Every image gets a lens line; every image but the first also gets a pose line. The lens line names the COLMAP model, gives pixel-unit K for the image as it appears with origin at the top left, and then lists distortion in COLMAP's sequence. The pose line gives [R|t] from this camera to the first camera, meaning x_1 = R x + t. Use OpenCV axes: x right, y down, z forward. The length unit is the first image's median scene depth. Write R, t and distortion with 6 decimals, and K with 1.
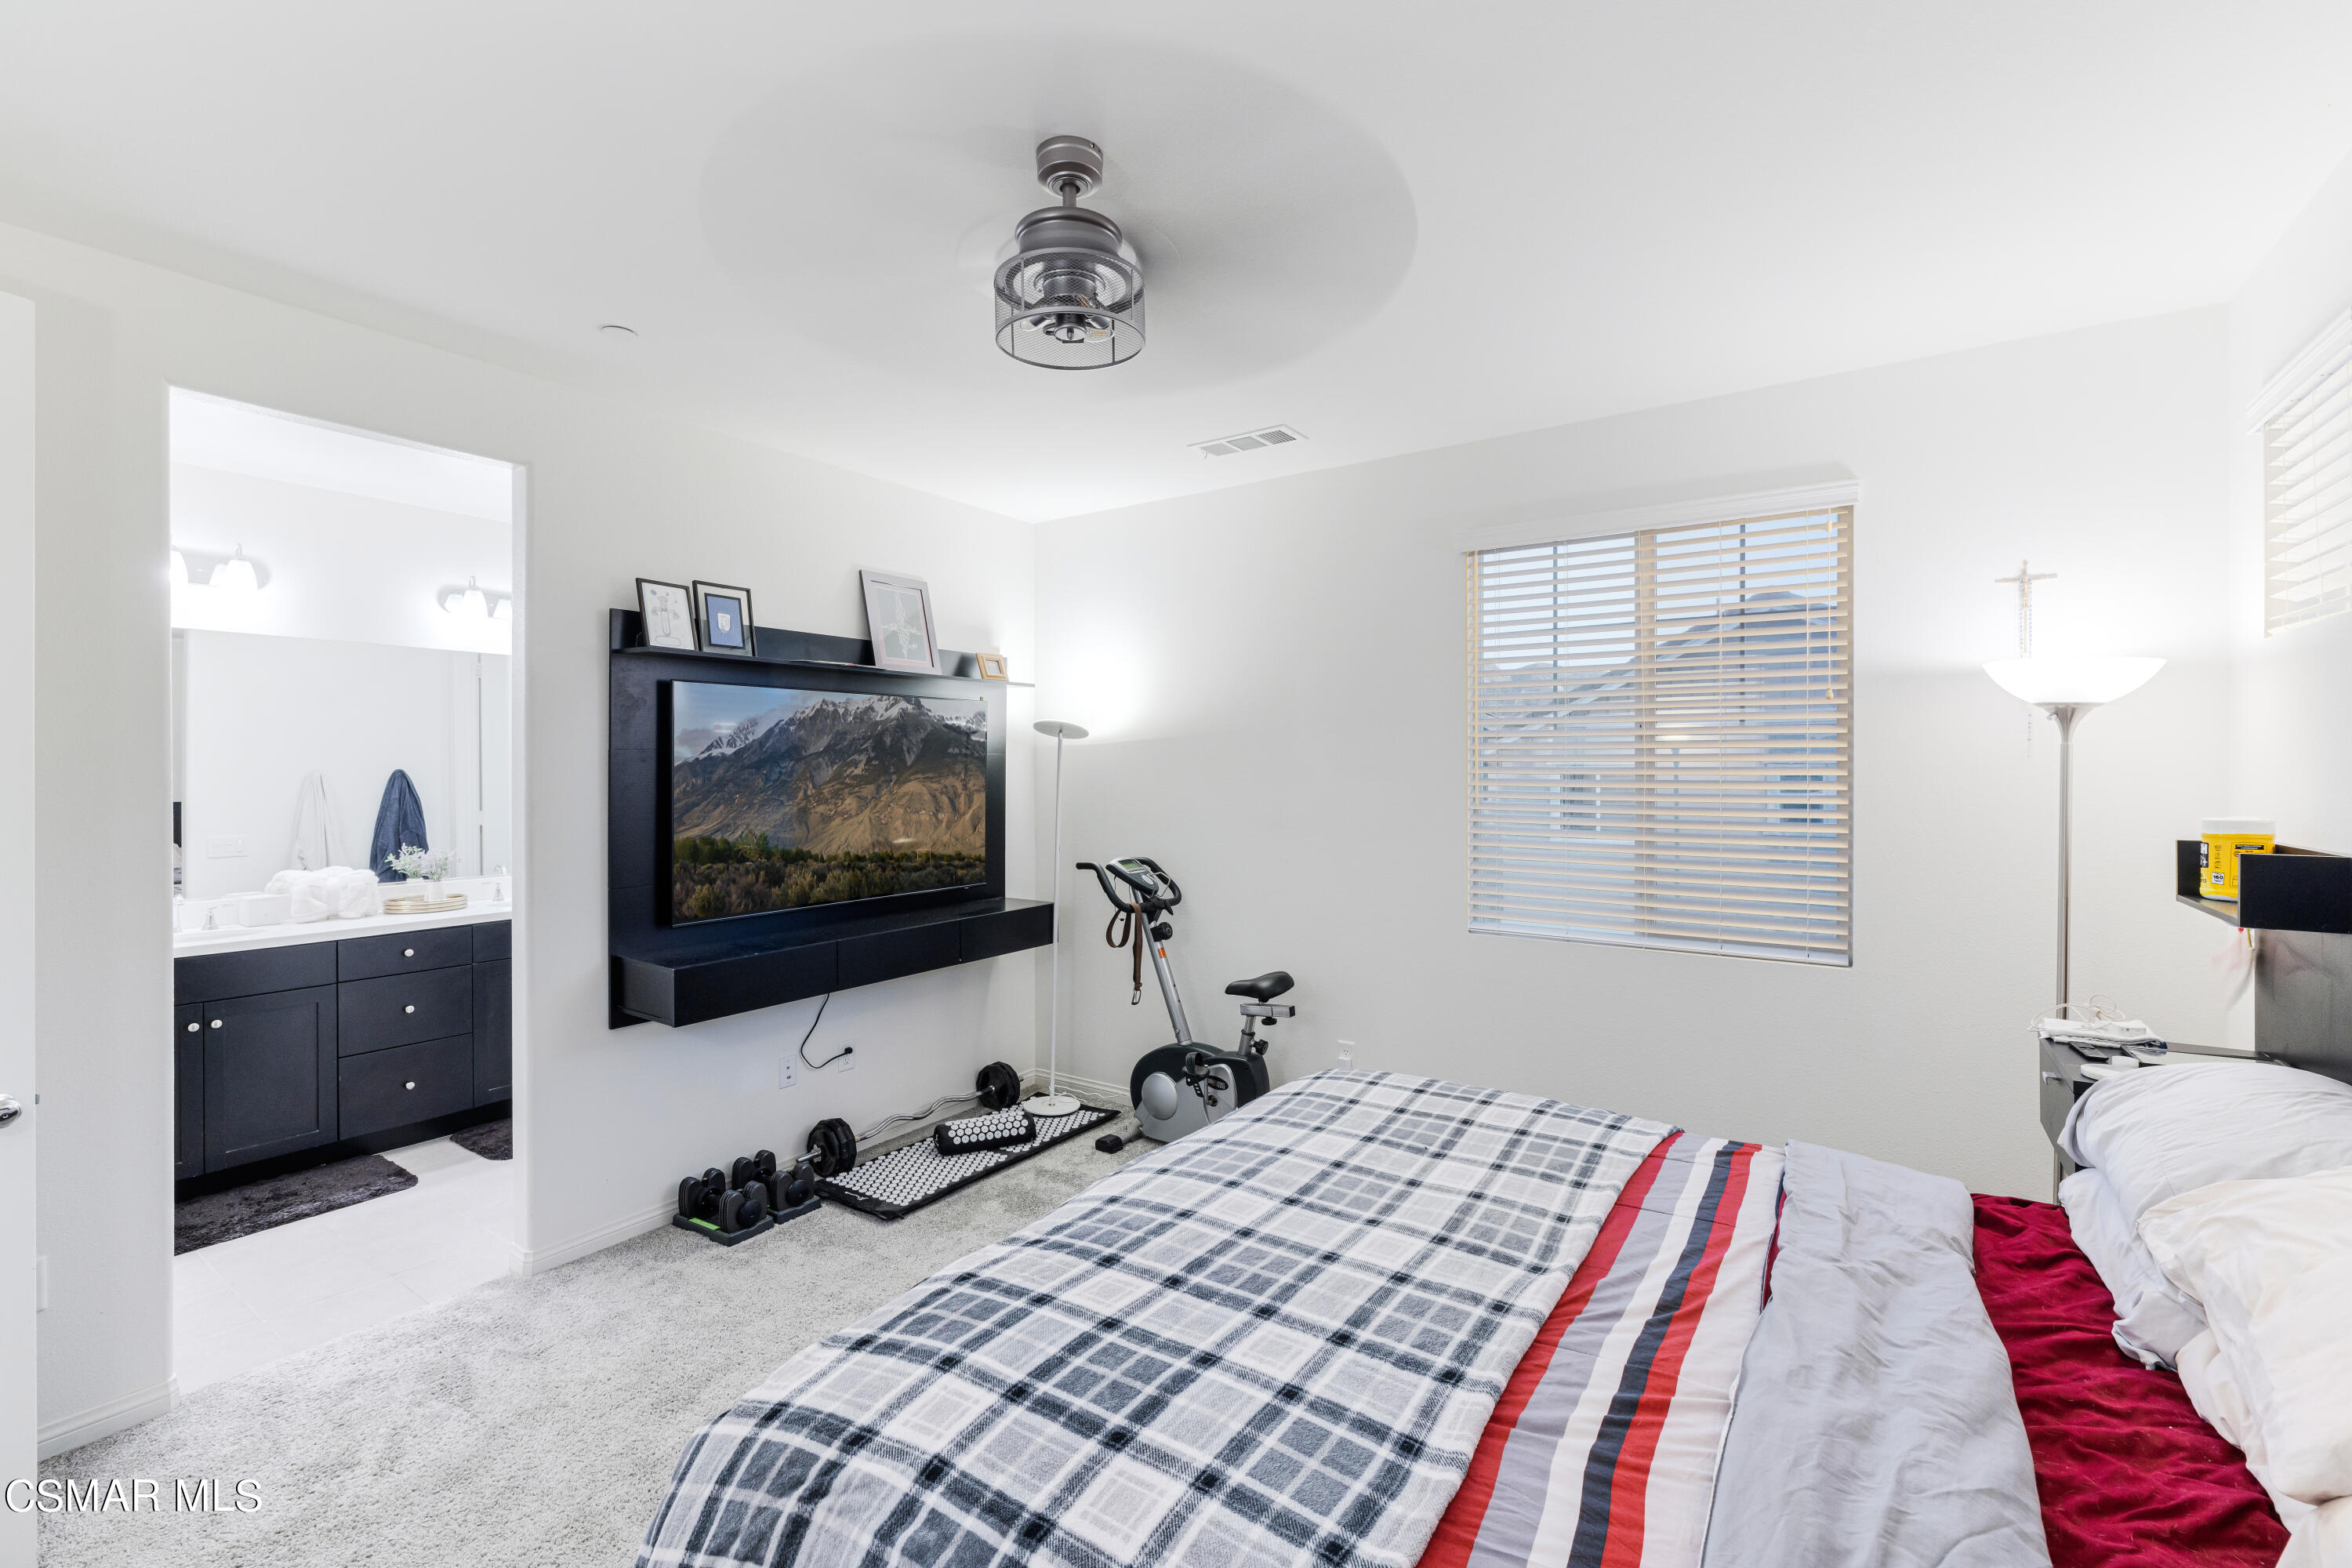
lens RADIAL K [[991.8, 0, 1171.3], [0, 991.8, 772.3], [0, 0, 1]] dist [-0.001305, 0.000725]
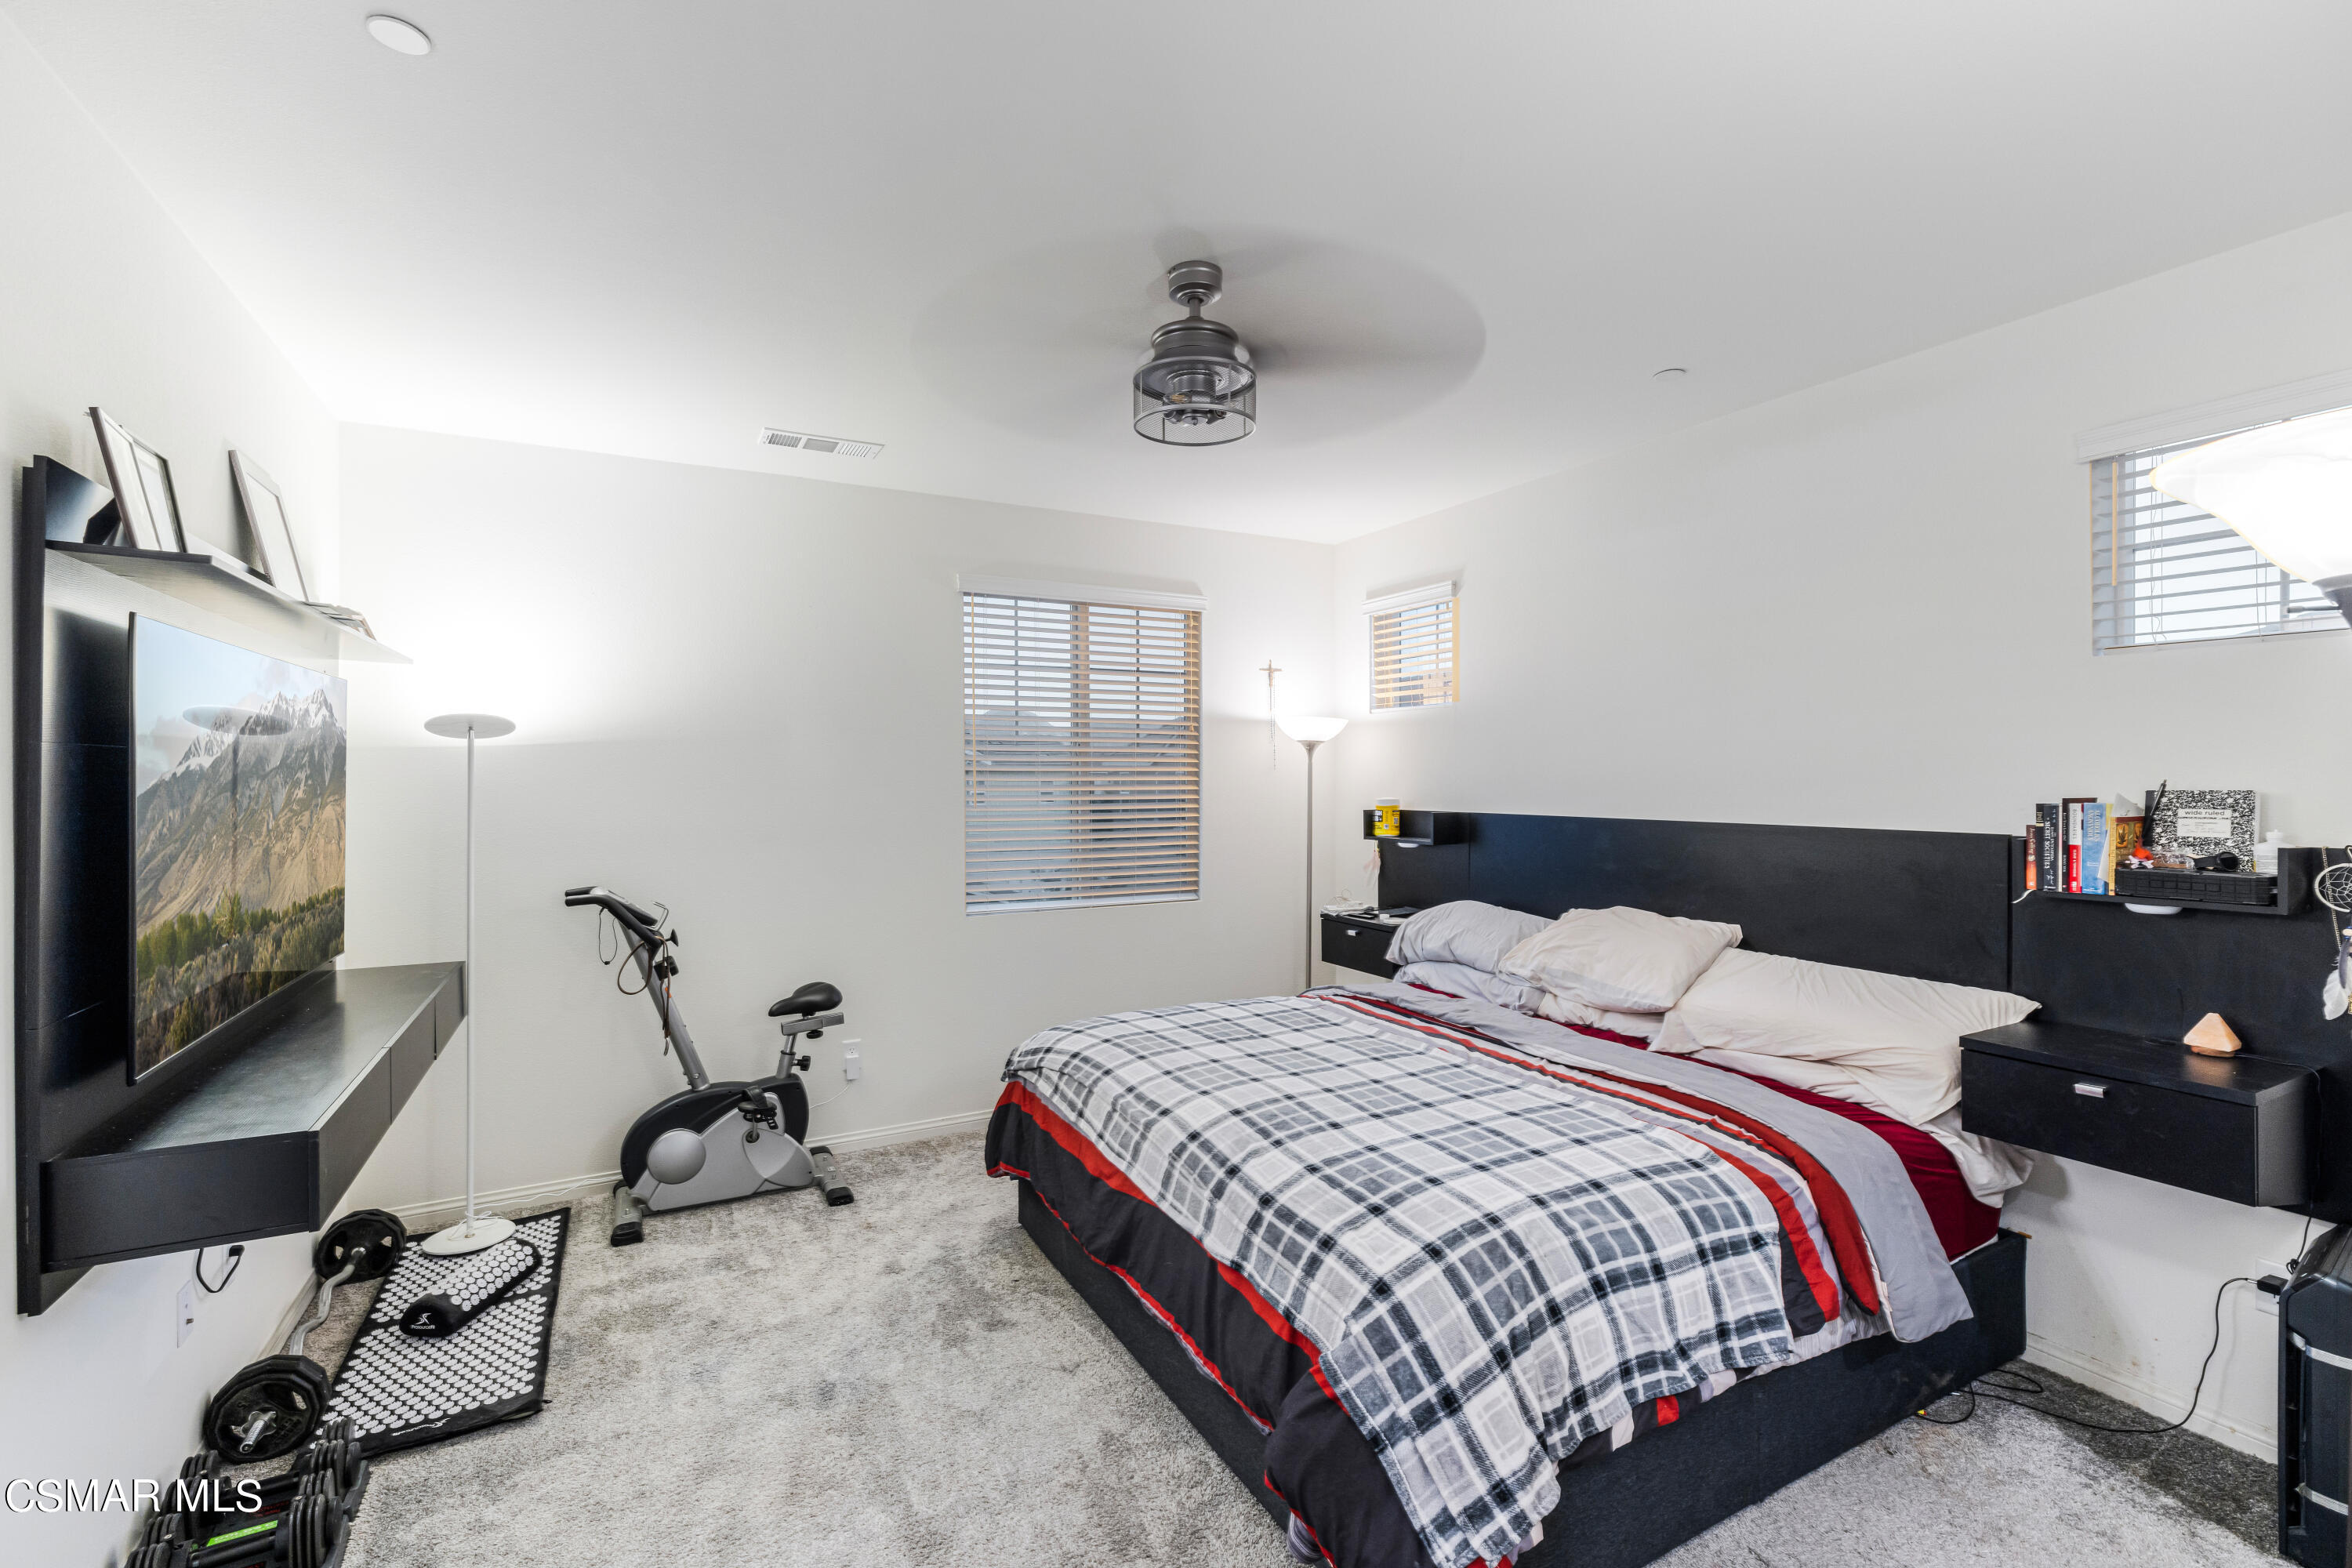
lens RADIAL K [[991.8, 0, 1153.9], [0, 991.8, 777.4], [0, 0, 1]] dist [-0.001305, 0.000725]
pose [[0.481874, -0.004997, 0.876226, -0.633857], [0.006916, 0.999974, 0.001899, -0.003654], [-0.876213, 0.005145, 0.481897, 0.241147]]
